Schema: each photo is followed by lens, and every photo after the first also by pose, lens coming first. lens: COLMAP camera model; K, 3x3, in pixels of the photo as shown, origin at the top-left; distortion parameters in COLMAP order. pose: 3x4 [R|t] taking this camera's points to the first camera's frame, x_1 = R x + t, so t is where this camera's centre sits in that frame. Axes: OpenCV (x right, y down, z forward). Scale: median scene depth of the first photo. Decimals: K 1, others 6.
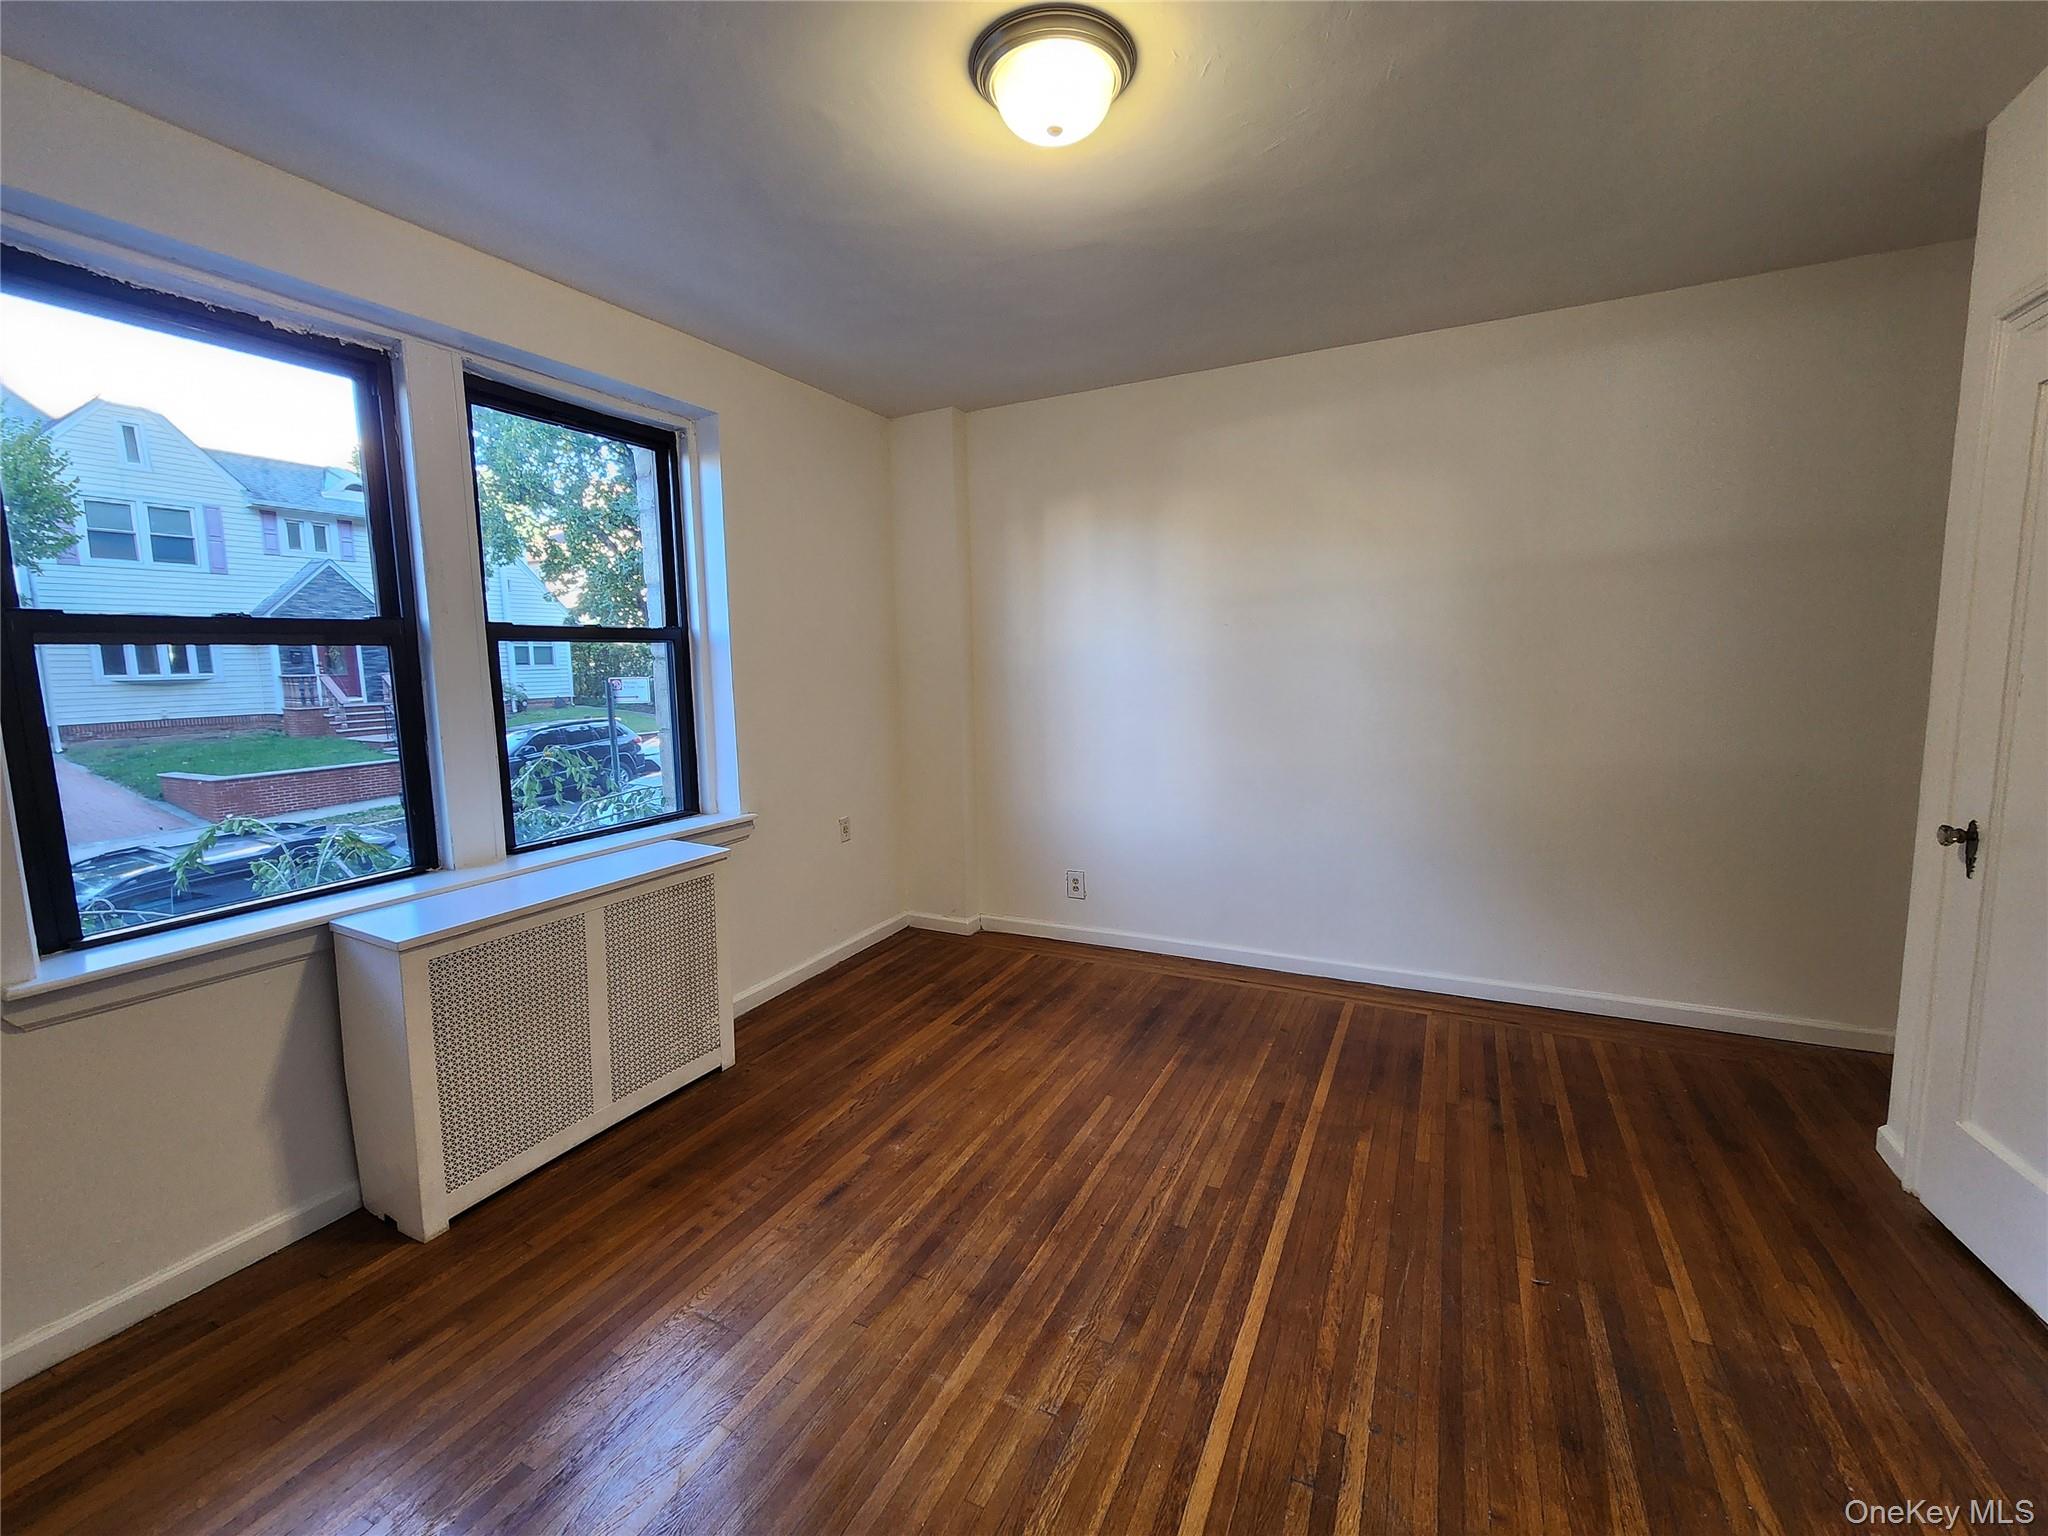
lens RADIAL K [[847.4, 0, 1044.1], [0, 847.4, 749.6], [0, 0, 1]] dist [0.002650, -0.000745]
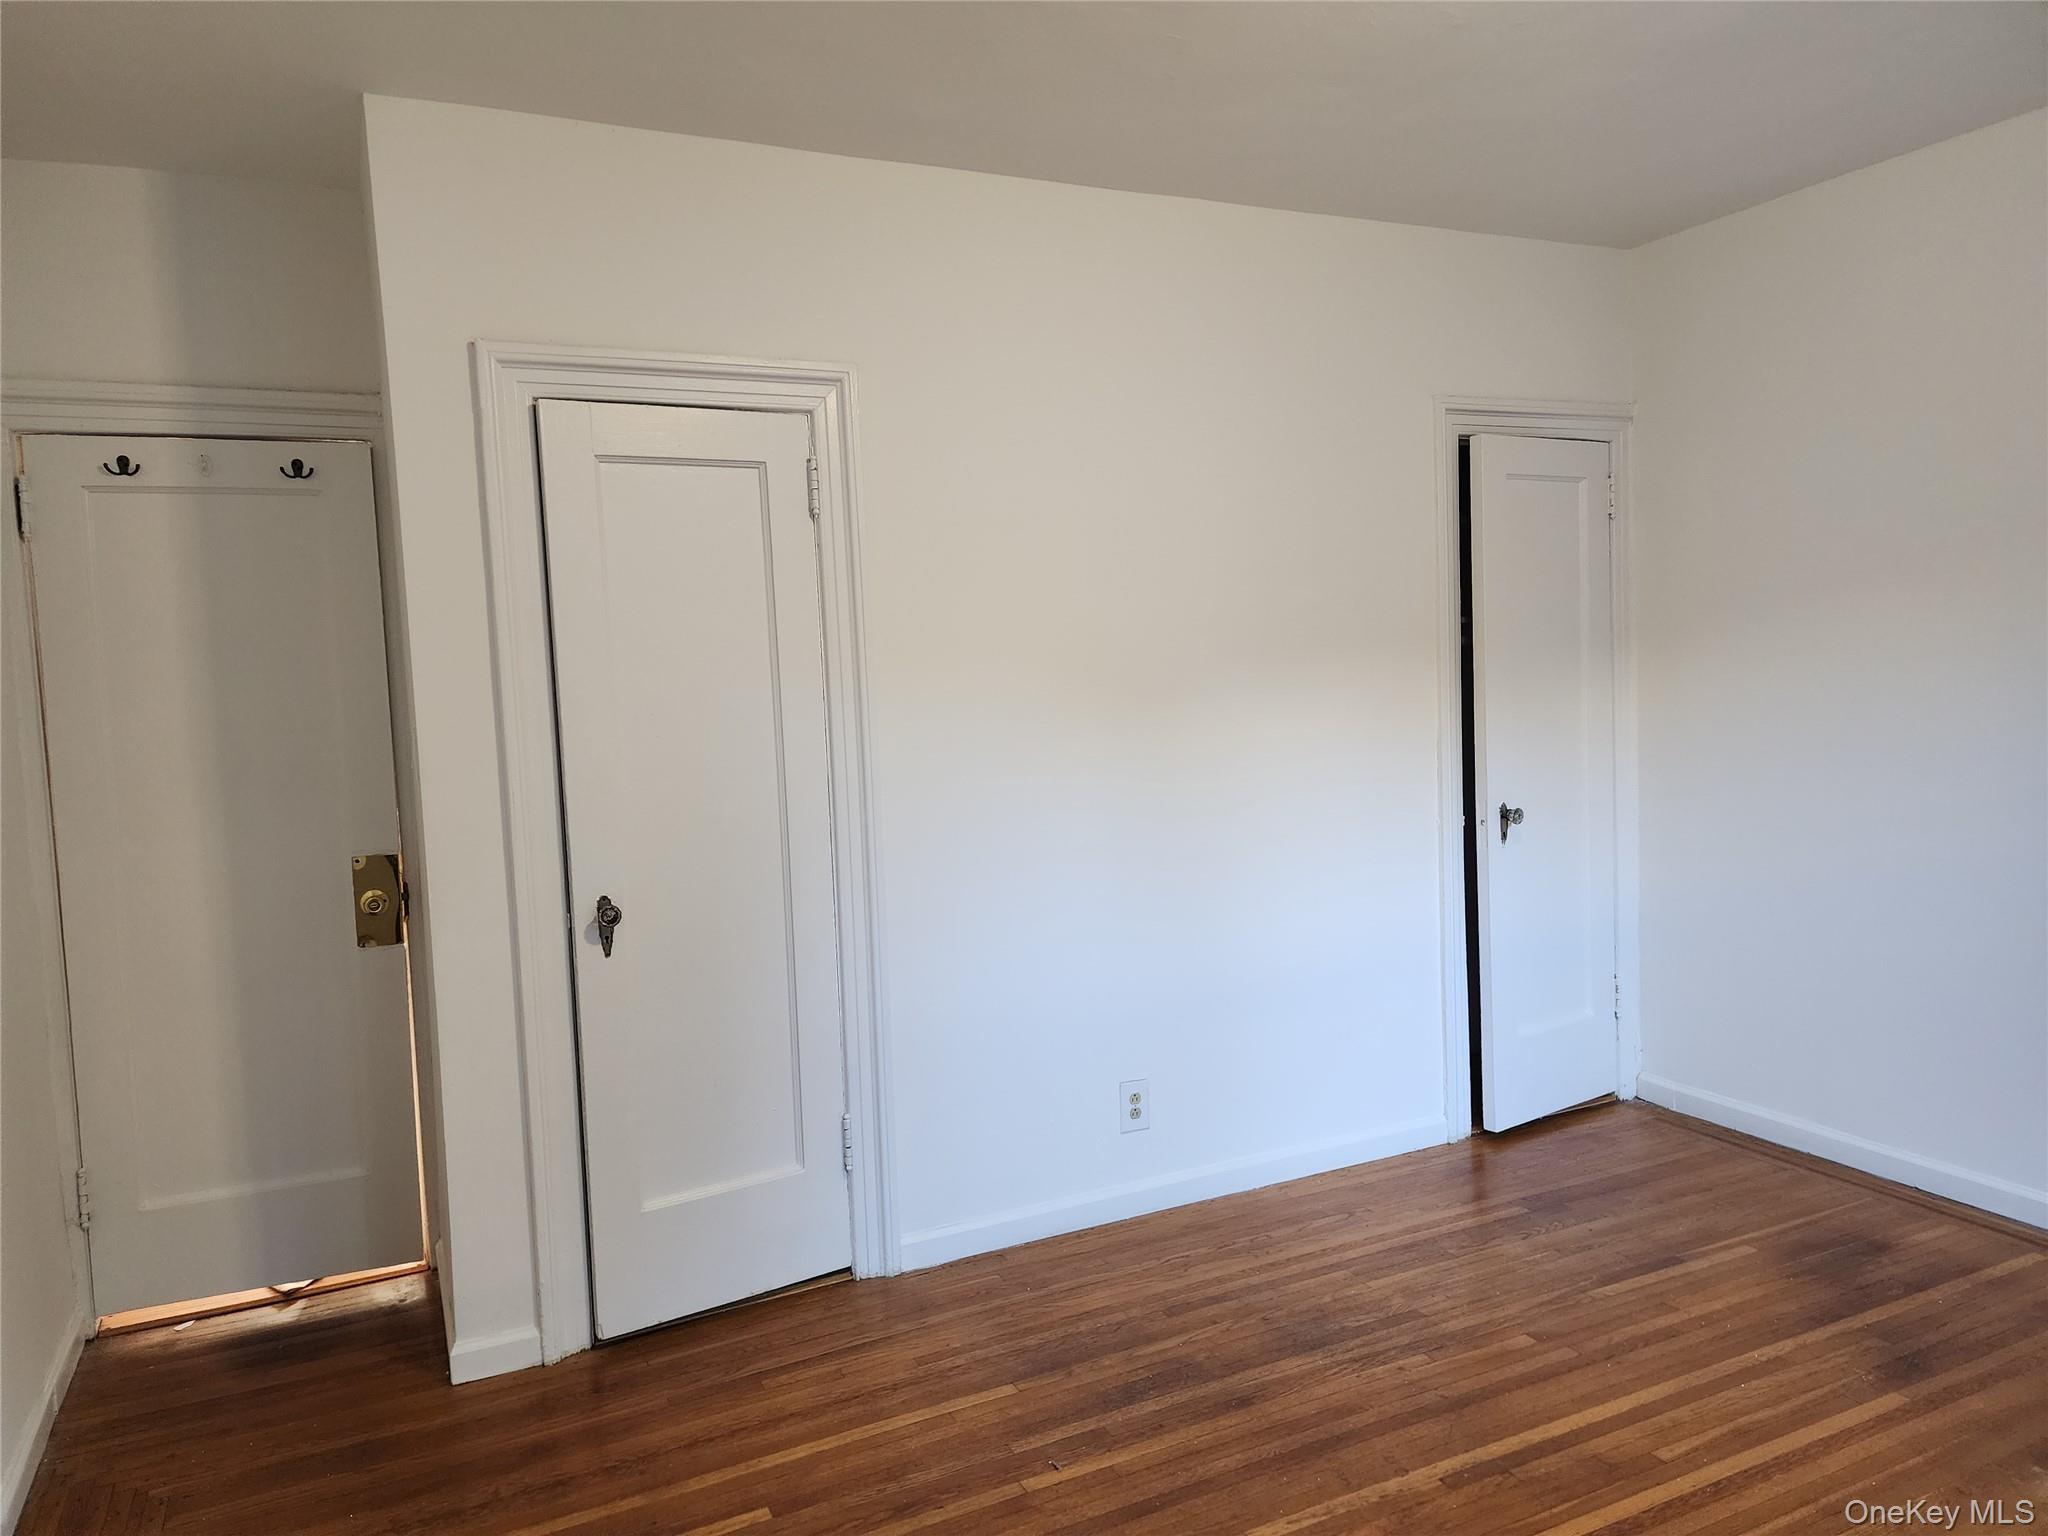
lens RADIAL K [[1372.8, 0, 994.0], [0, 1372.8, 755.3], [0, 0, 1]] dist [0.076625, -0.066410]
pose [[-0.769898, 0.010777, 0.638077, -0.215892], [0.125806, 0.982799, 0.135197, -0.216009], [-0.625644, 0.184362, -0.758011, 1.819608]]
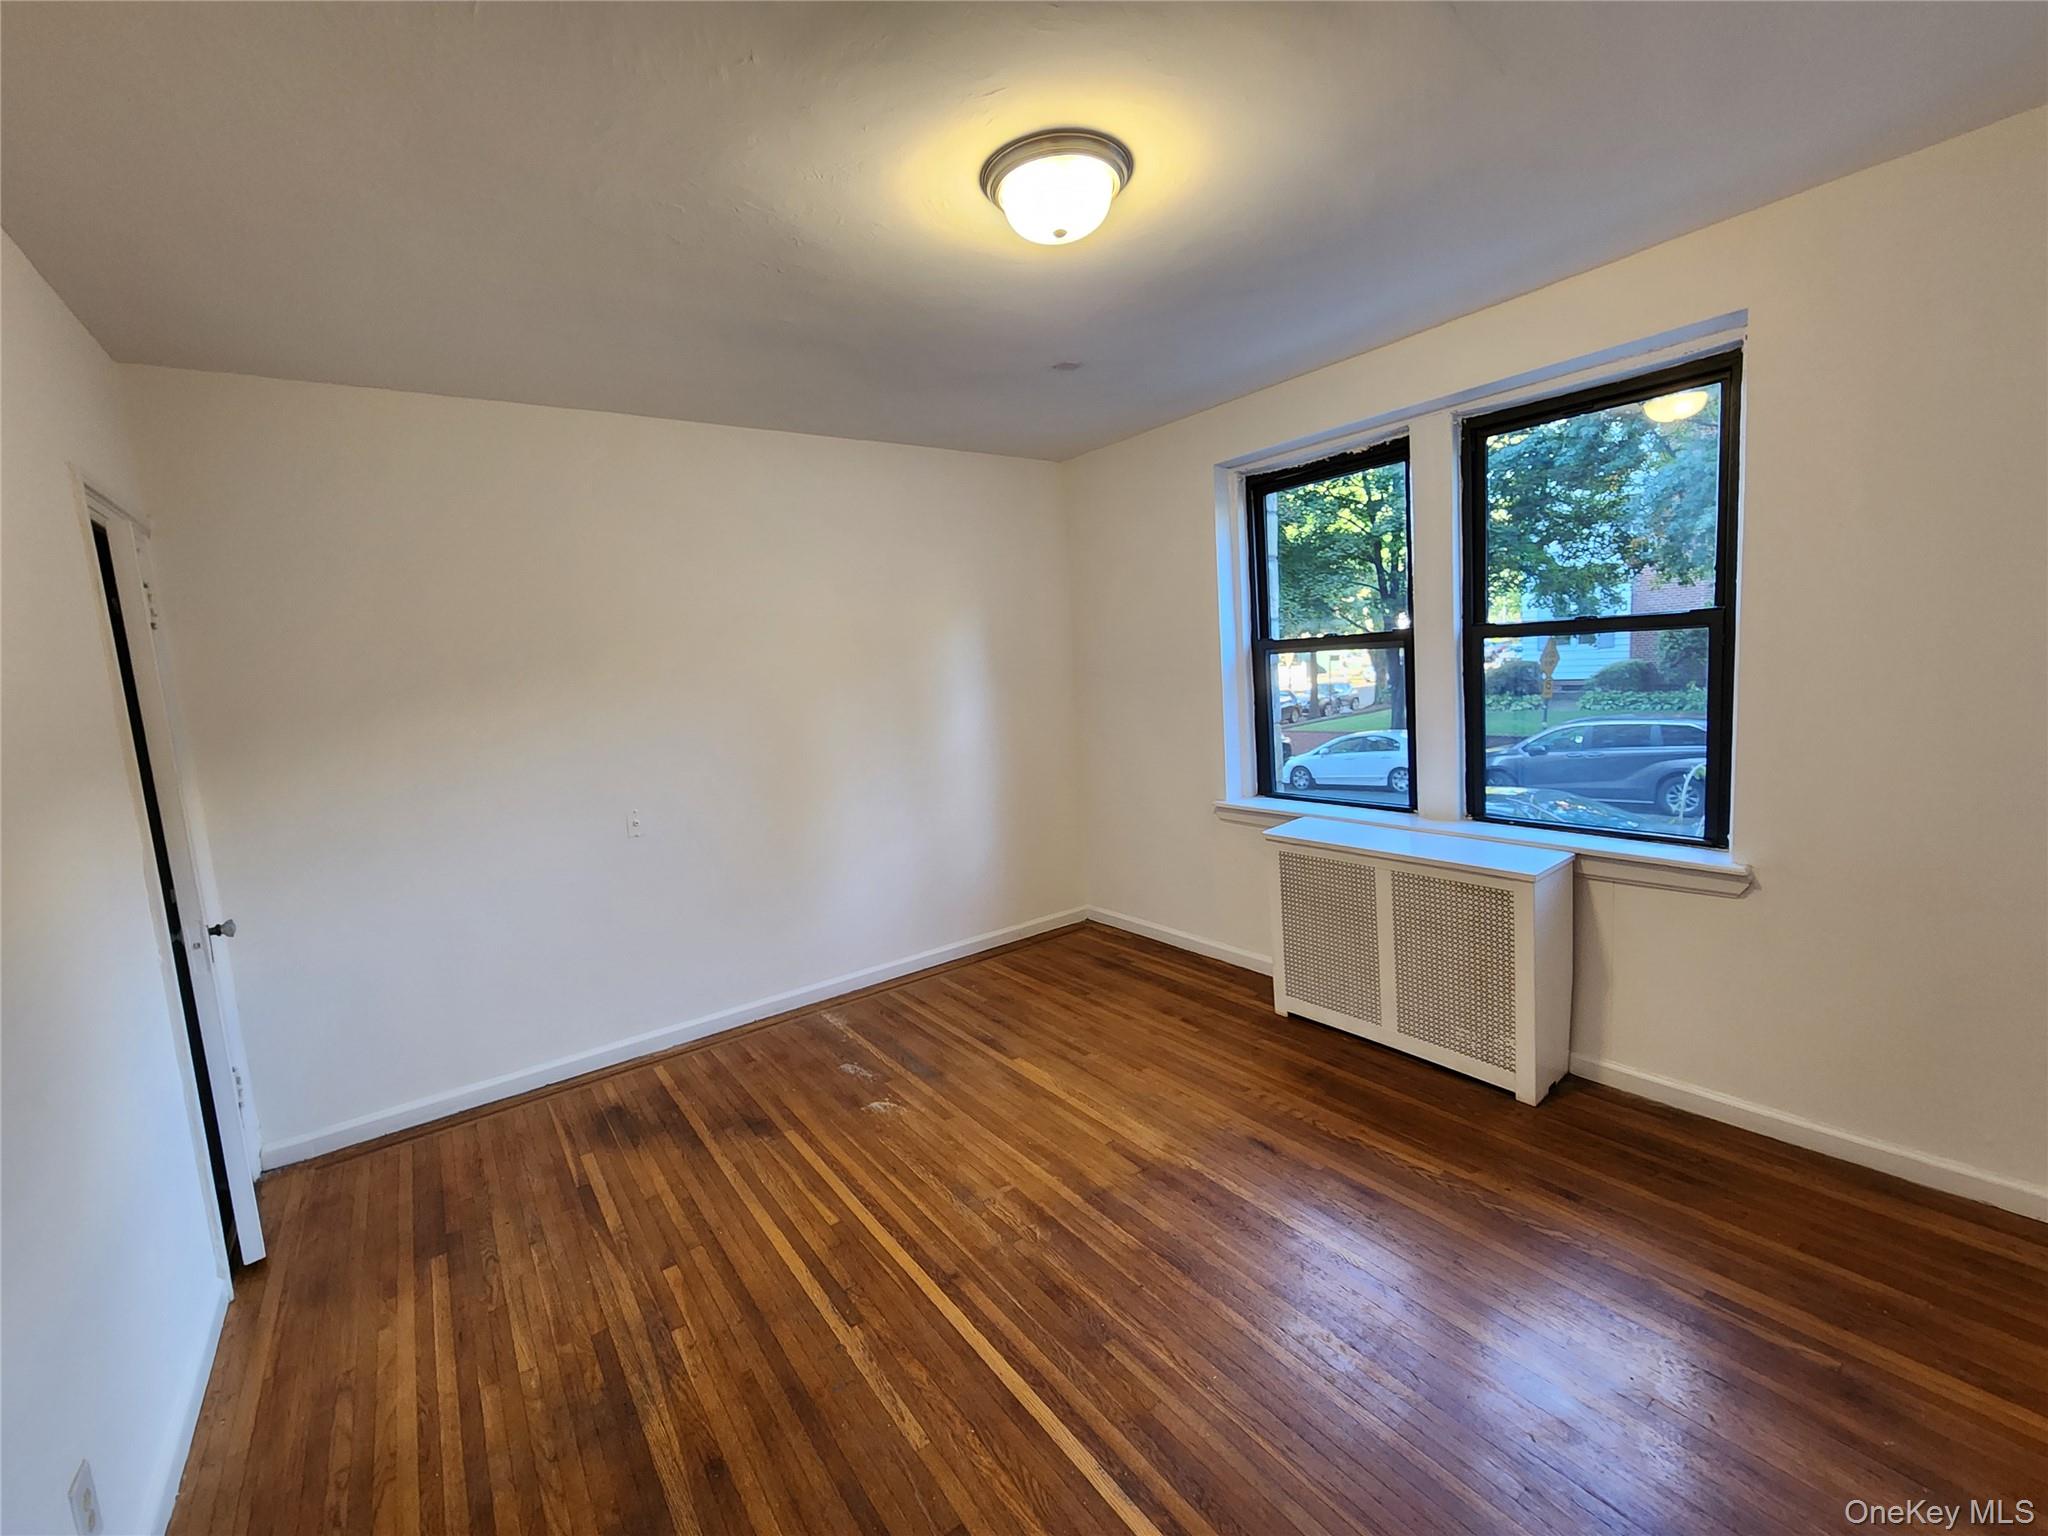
lens RADIAL K [[847.4, 0, 1022.3], [0, 847.4, 761.2], [0, 0, 1]] dist [0.002650, -0.000745]
pose [[-0.468258, 0.161764, -0.868658, 0.946857], [-0.017202, 0.981244, 0.192003, -0.241232], [0.883424, 0.104849, -0.456693, 1.338500]]
